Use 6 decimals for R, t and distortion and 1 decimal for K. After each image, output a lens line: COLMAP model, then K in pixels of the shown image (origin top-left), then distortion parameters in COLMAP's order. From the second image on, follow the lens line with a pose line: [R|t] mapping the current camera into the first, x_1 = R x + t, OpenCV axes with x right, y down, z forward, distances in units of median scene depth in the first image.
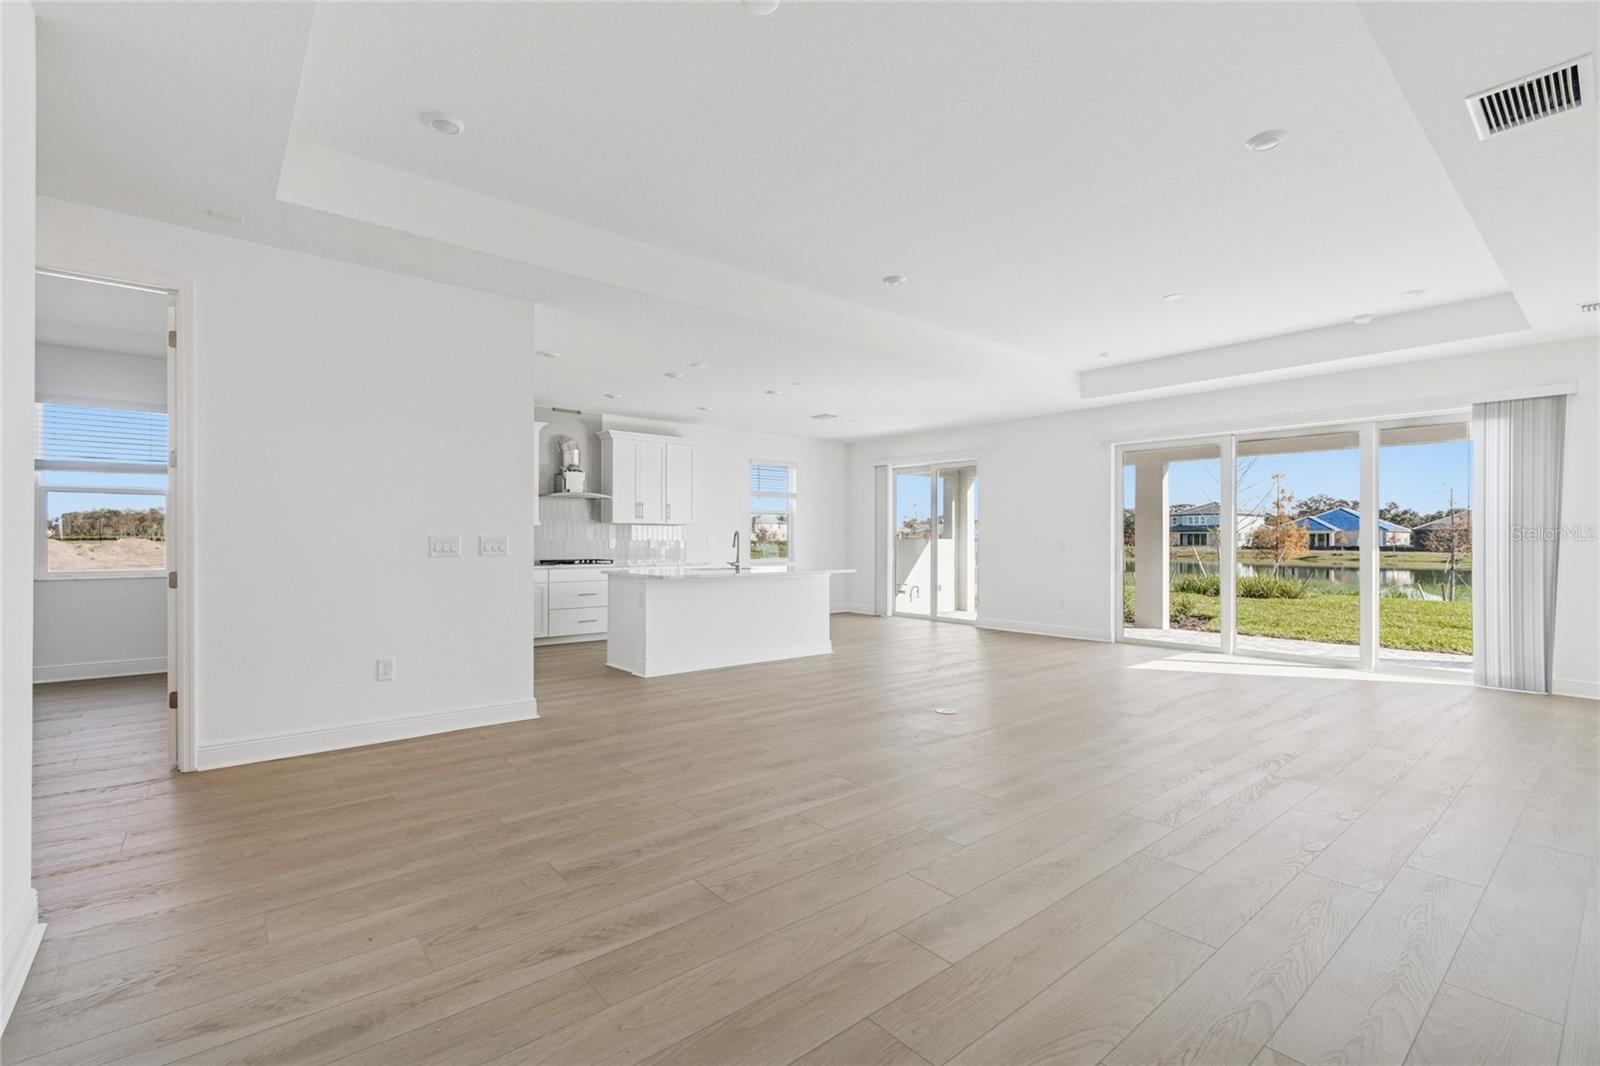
lens RADIAL K [[712.3, 0, 789.5], [0, 712.3, 529.2], [0, 0, 1]] dist [0.001279, 0.000219]
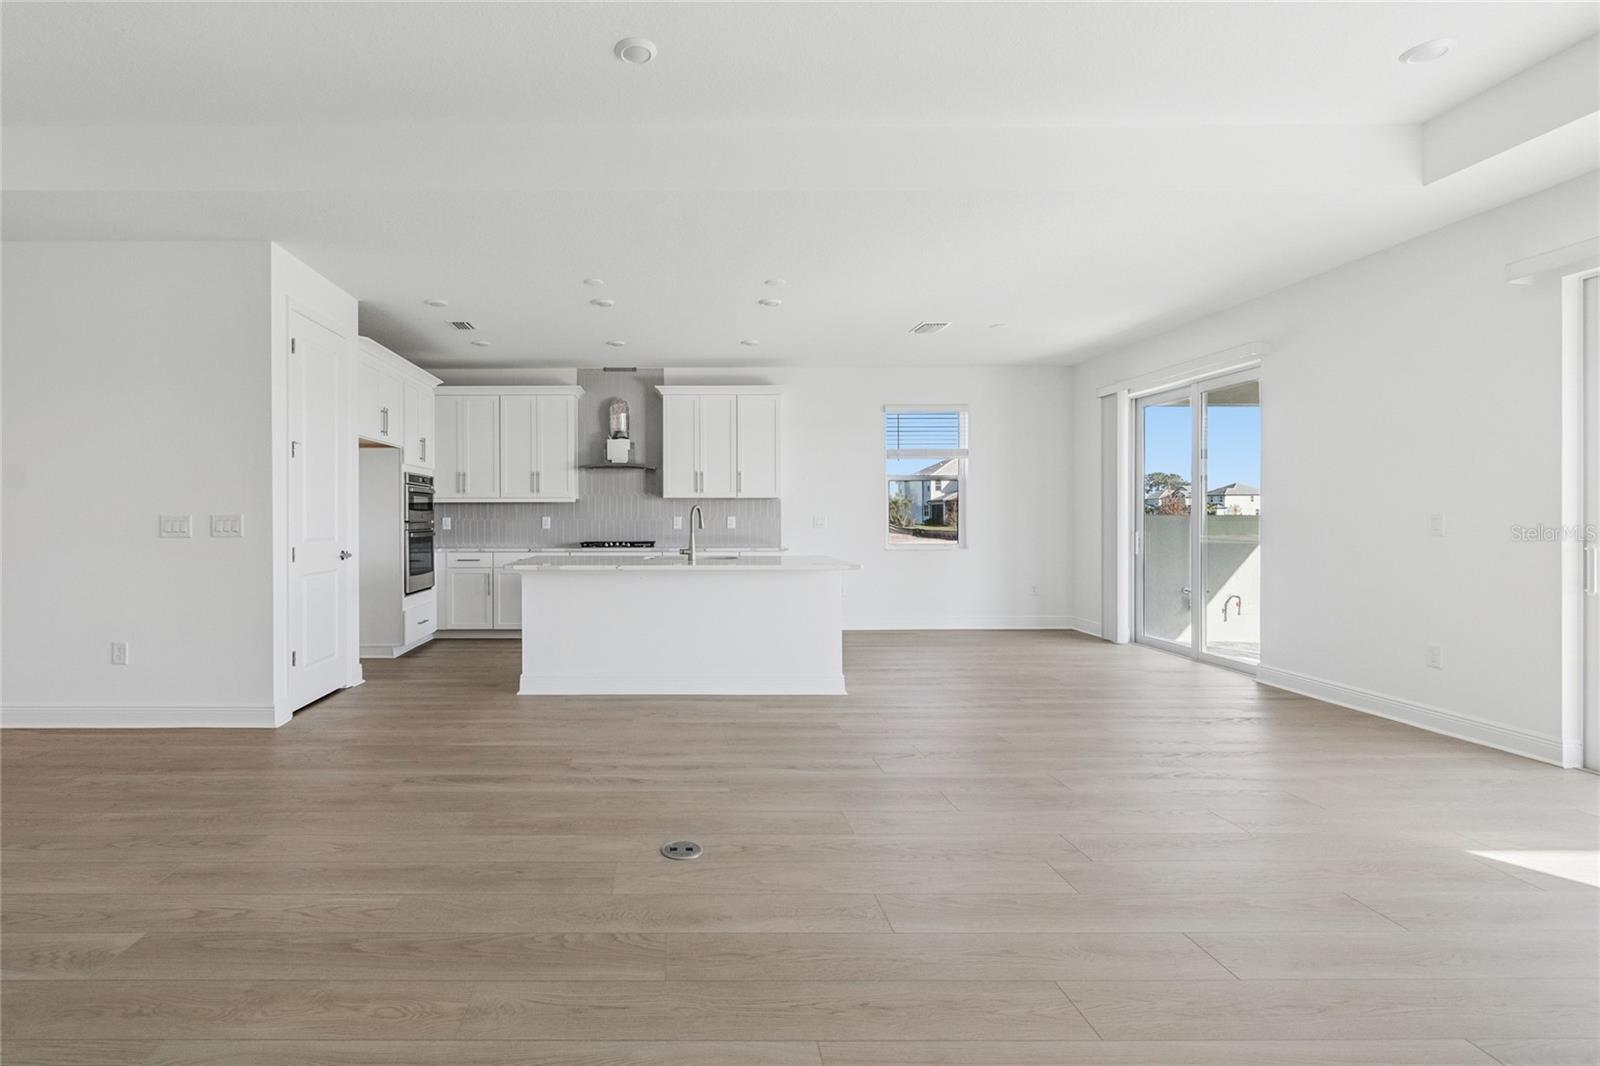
lens RADIAL K [[756.9, 0, 675.7], [0, 756.9, 522.1], [0, 0, 1]] dist [0.000759, 0.000292]
pose [[0.772894, -0.000604, -0.634535, 0.326270], [0.012740, 0.999813, 0.014567, 0.006677], [0.634407, -0.019343, 0.772757, 0.336770]]
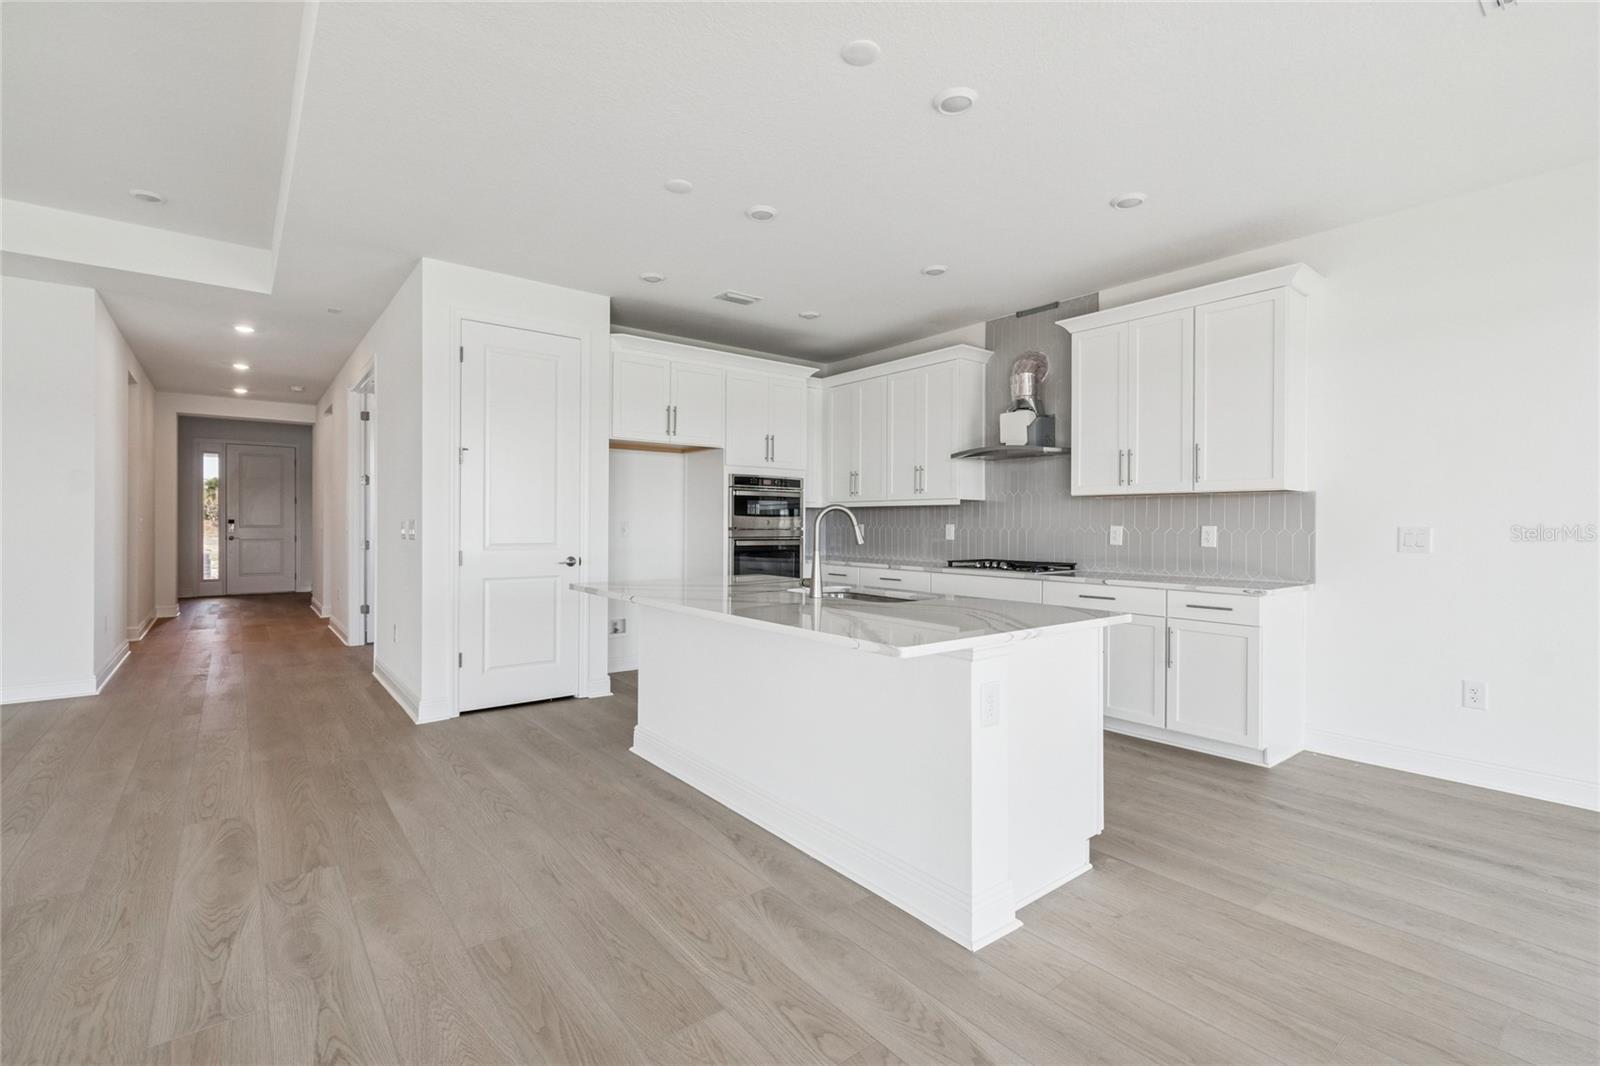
lens RADIAL K [[712.3, 0, 789.5], [0, 712.3, 529.2], [0, 0, 1]] dist [0.001279, 0.000219]
pose [[-0.028163, 0.004849, -0.999592, 0.288591], [0.007808, 0.999959, 0.004631, 0.012027], [0.999573, -0.007675, -0.028199, 0.823785]]
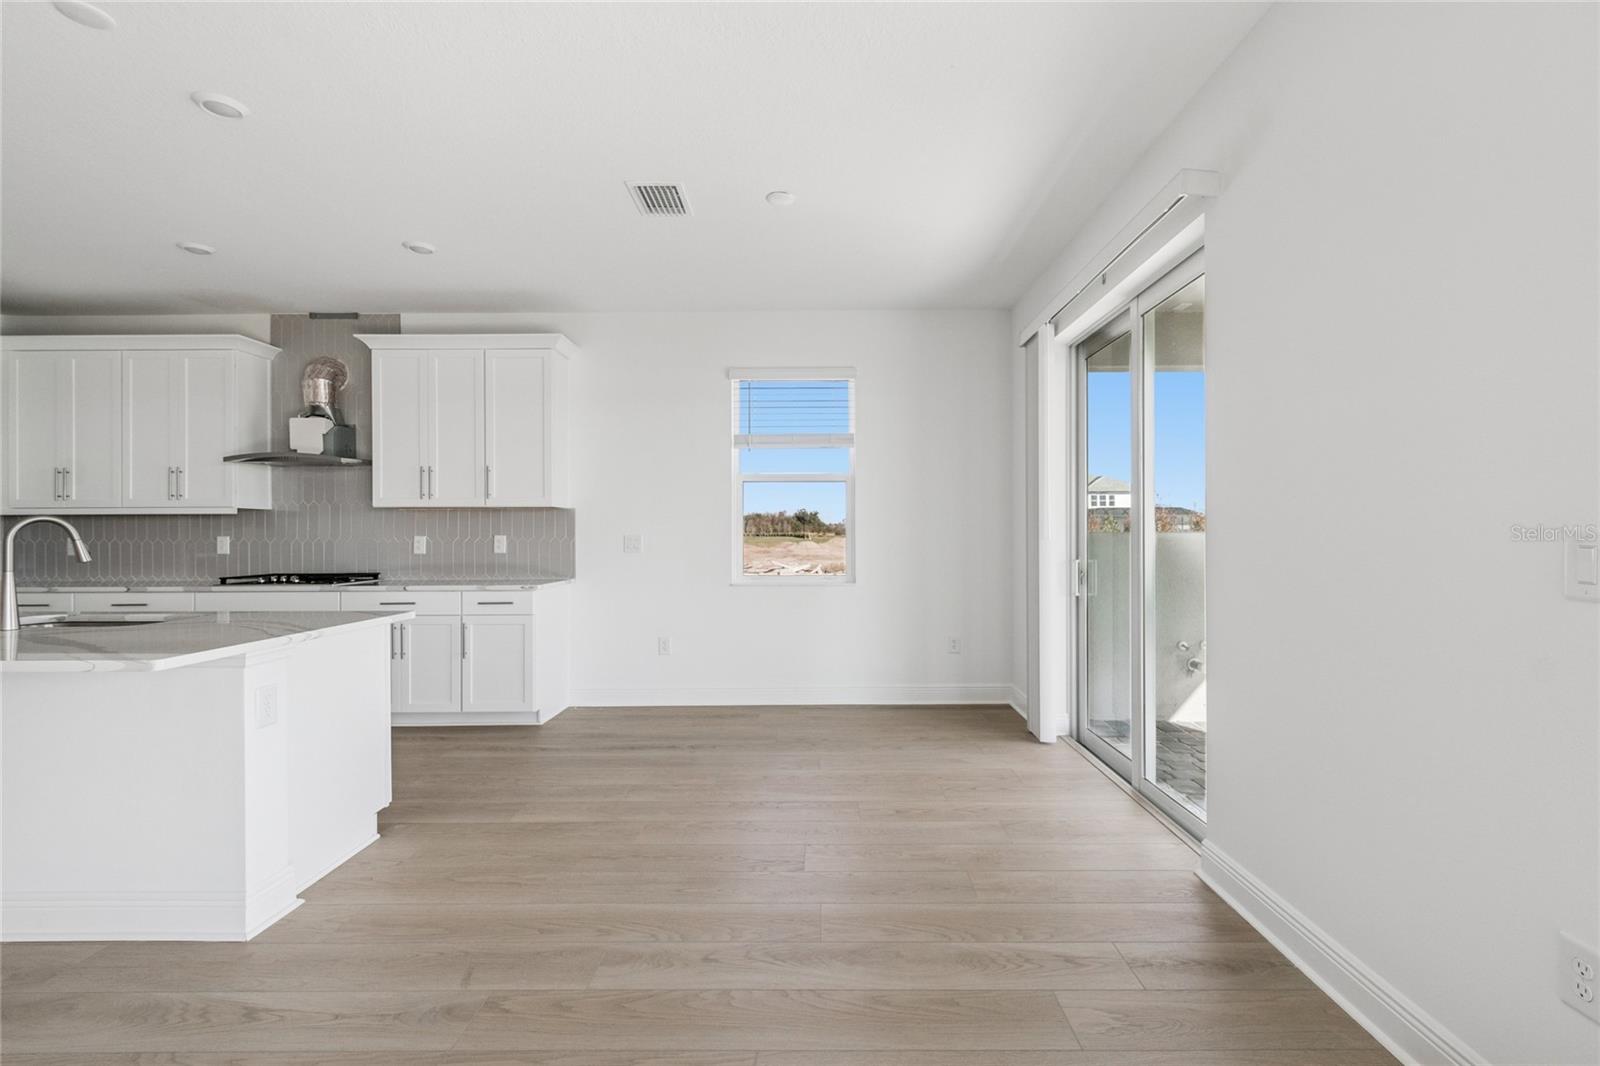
lens RADIAL K [[721.2, 0, 824.3], [0, 721.2, 529.4], [0, 0, 1]] dist [0.003200, -0.000167]
pose [[0.772622, -0.008922, -0.634804, 0.369727], [0.014477, 0.999889, 0.003567, 0.011205], [0.634702, -0.011946, 0.772665, 0.811141]]
